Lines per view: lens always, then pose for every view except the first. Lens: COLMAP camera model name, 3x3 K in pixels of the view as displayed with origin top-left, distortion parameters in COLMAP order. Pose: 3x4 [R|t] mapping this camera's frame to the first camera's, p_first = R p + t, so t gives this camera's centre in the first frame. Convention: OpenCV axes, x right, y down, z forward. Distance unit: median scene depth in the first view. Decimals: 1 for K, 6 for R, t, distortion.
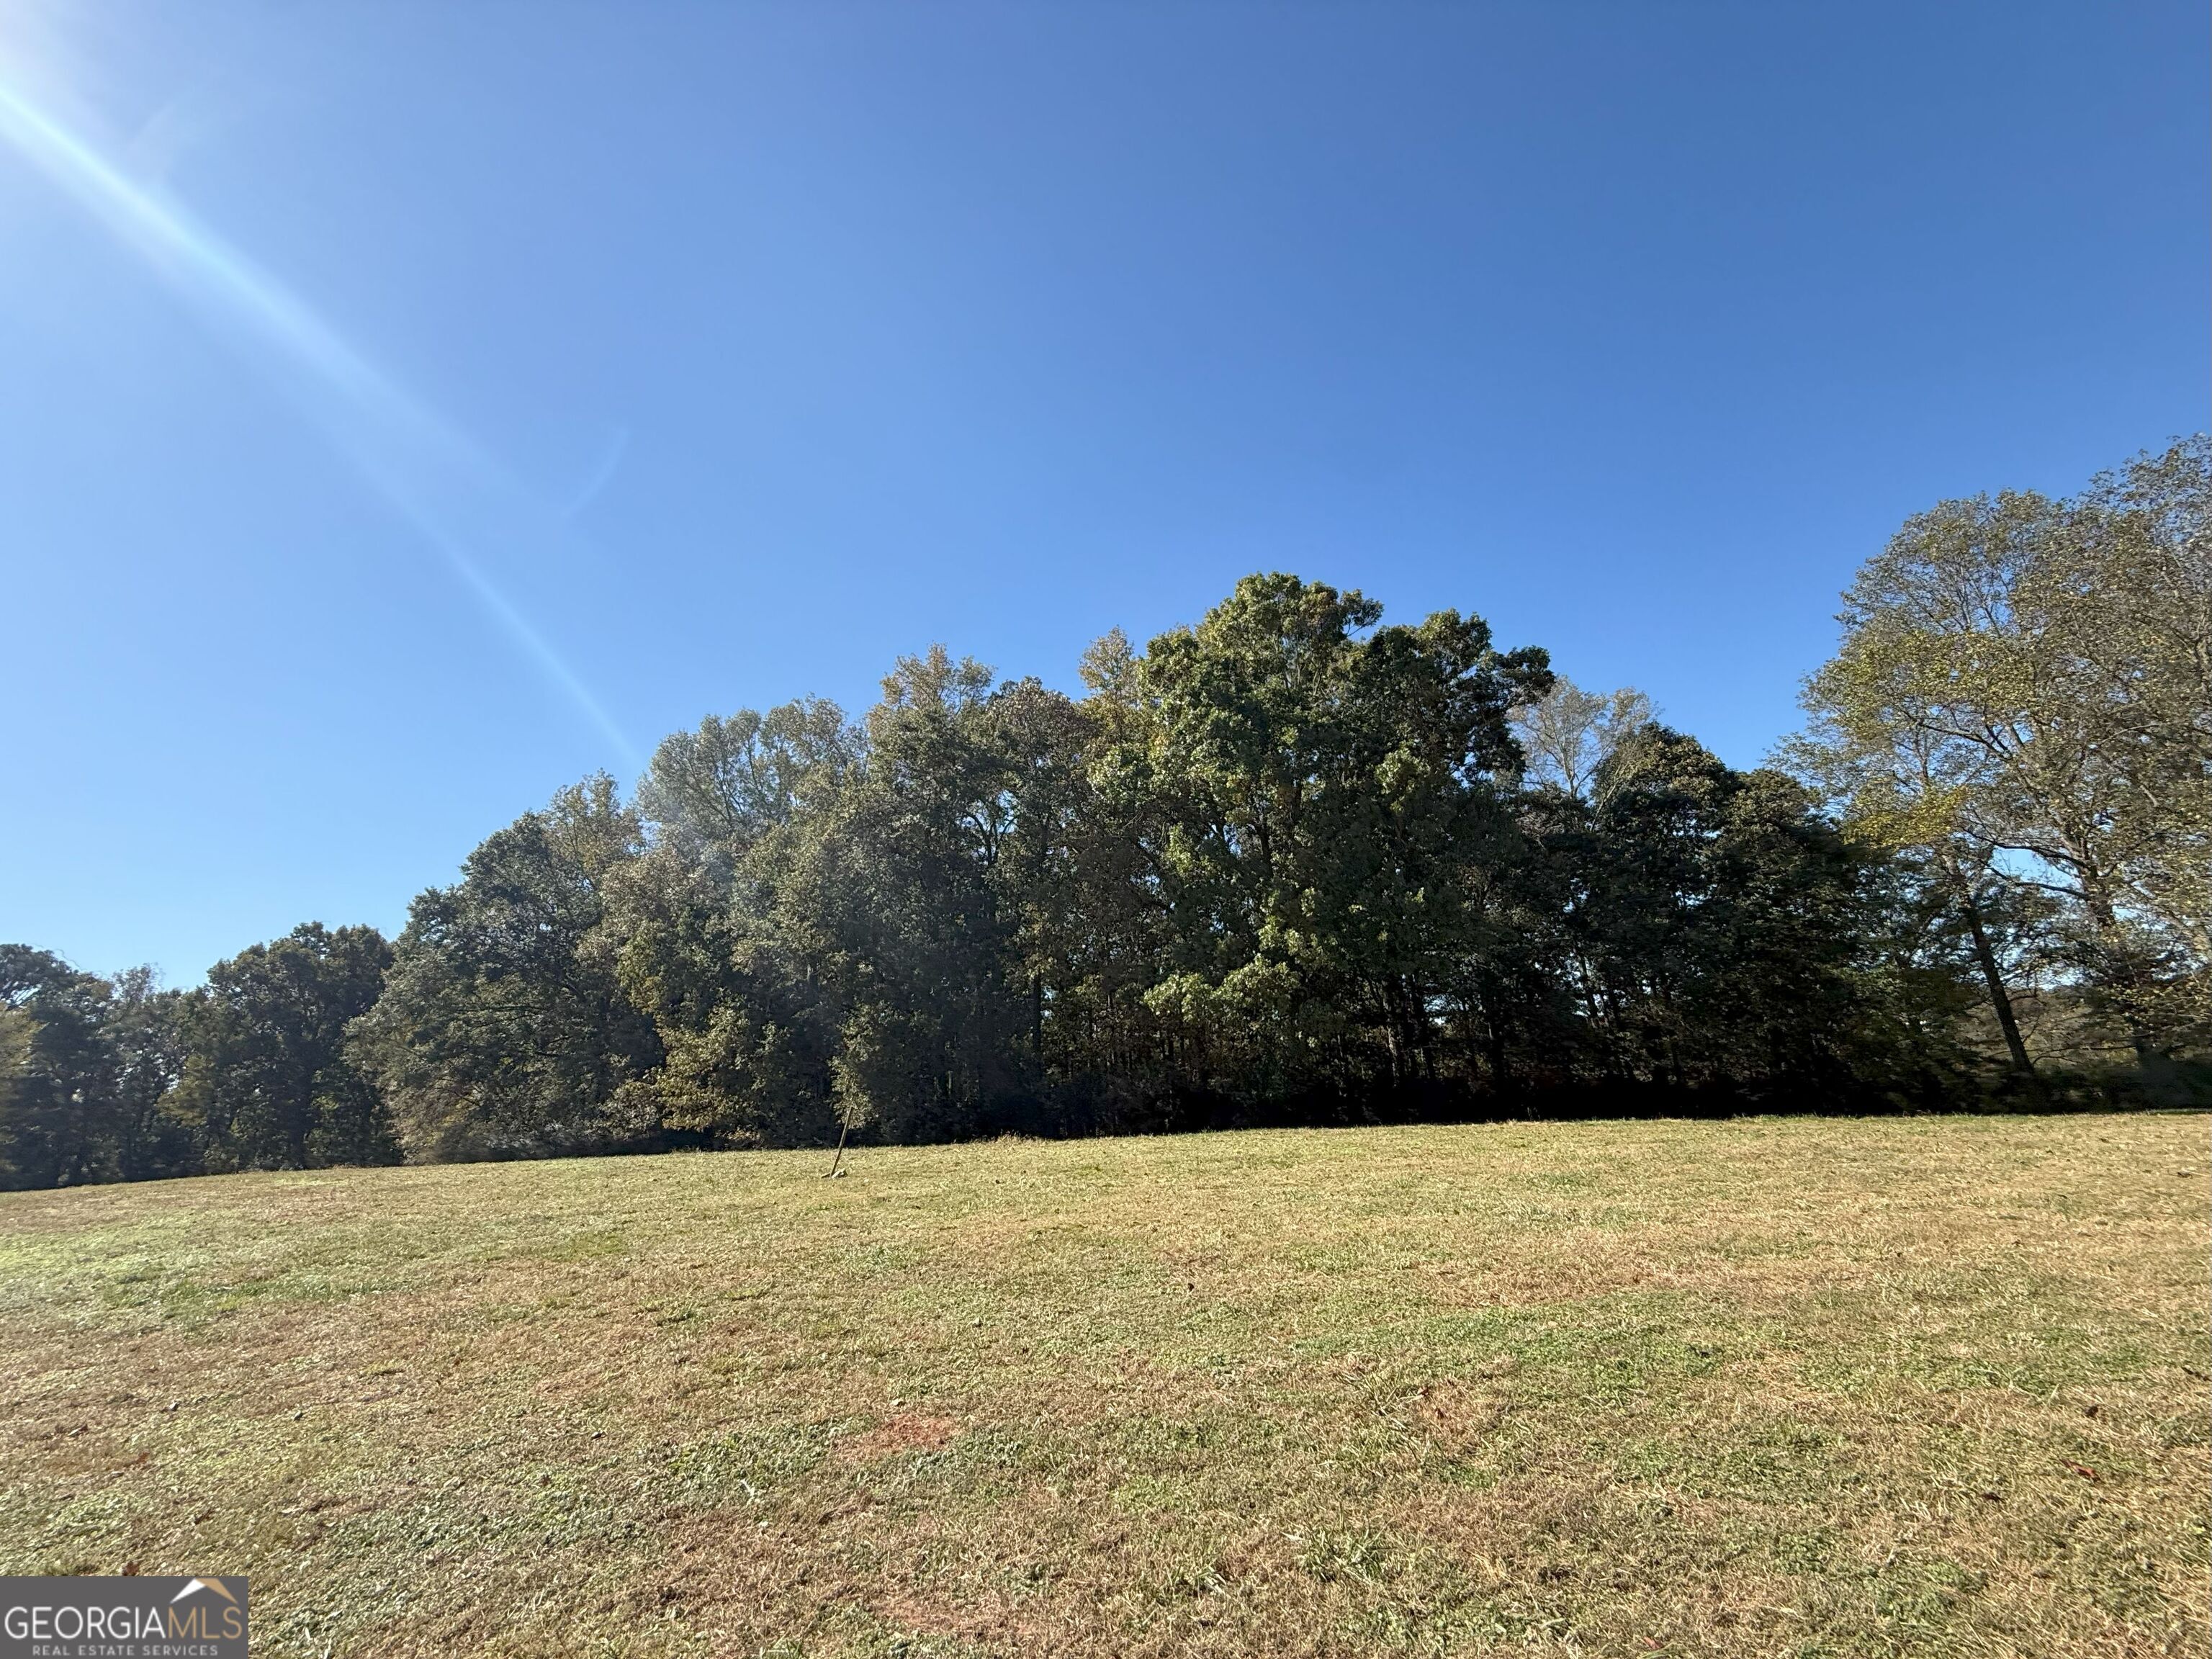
lens RADIAL K [[878.7, 0, 1097.5], [0, 878.7, 828.3], [0, 0, 1]] dist [-0.001241, 0.000066]
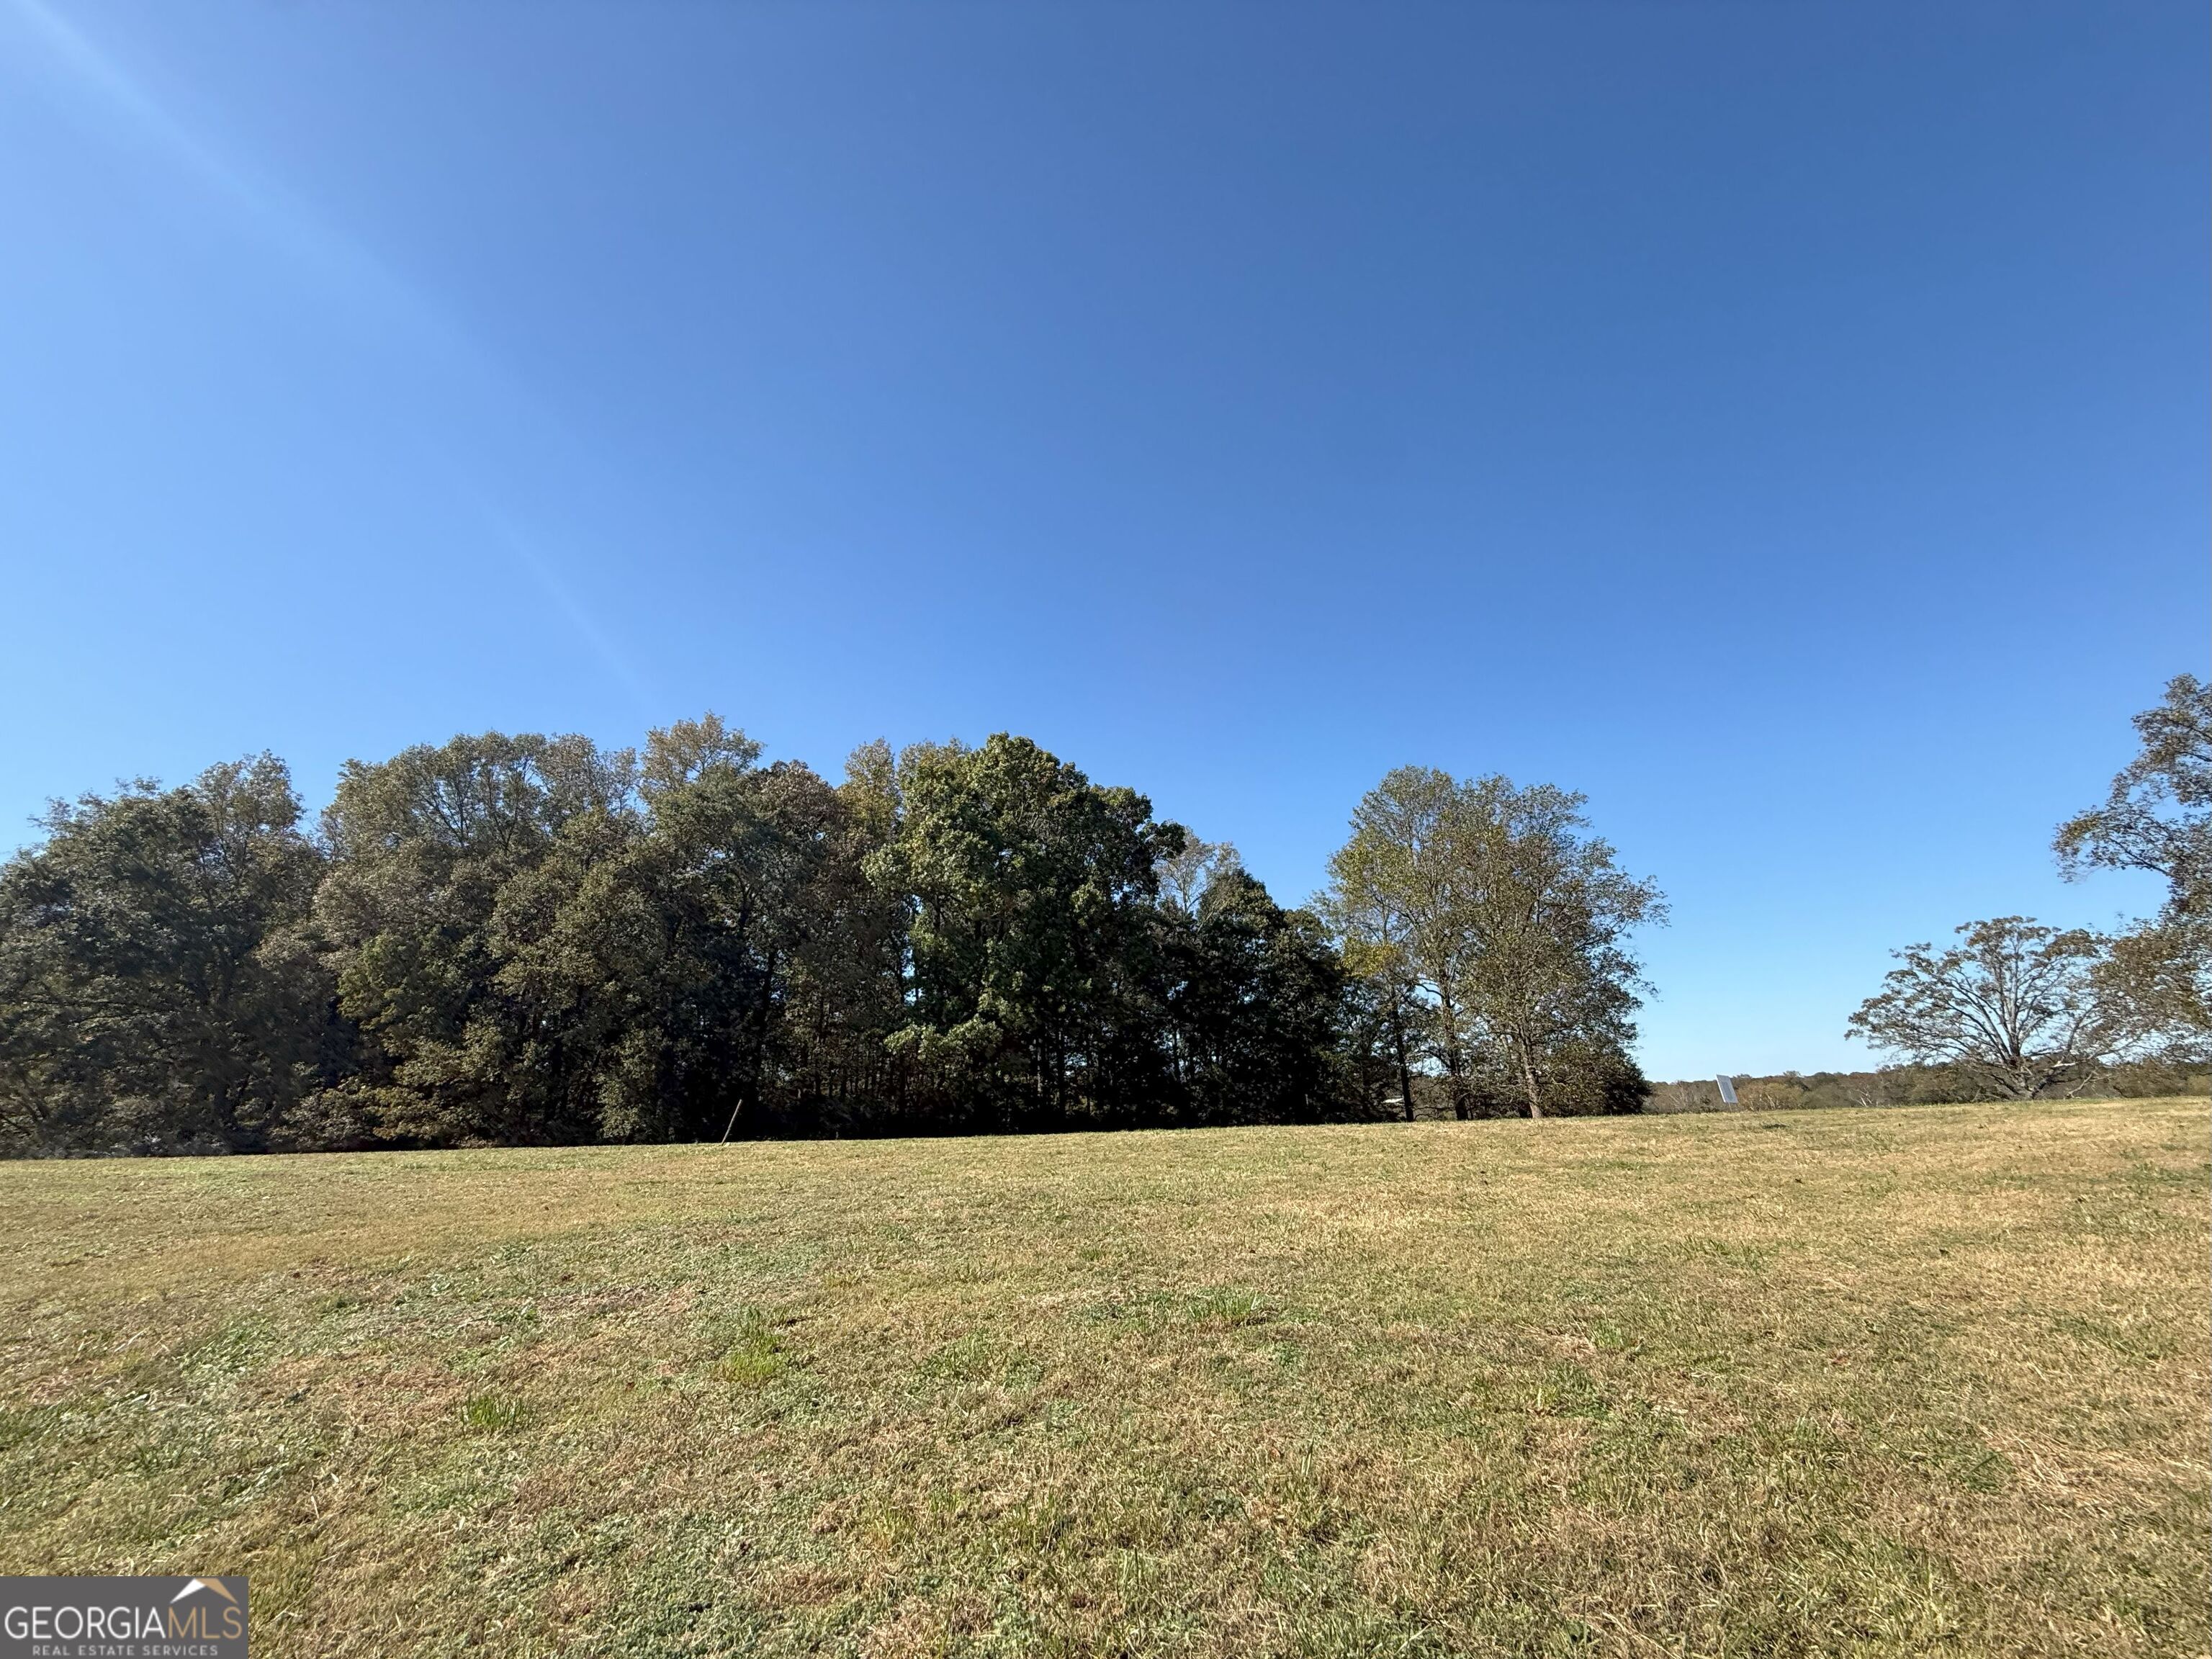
lens RADIAL K [[878.7, 0, 1109.9], [0, 878.7, 832.4], [0, 0, 1]] dist [-0.001241, 0.000066]
pose [[0.905550, 0.158864, 0.393371, -0.185846], [-0.137809, 0.987108, -0.081408, -0.049104], [-0.401233, 0.019509, 0.915768, -0.315401]]
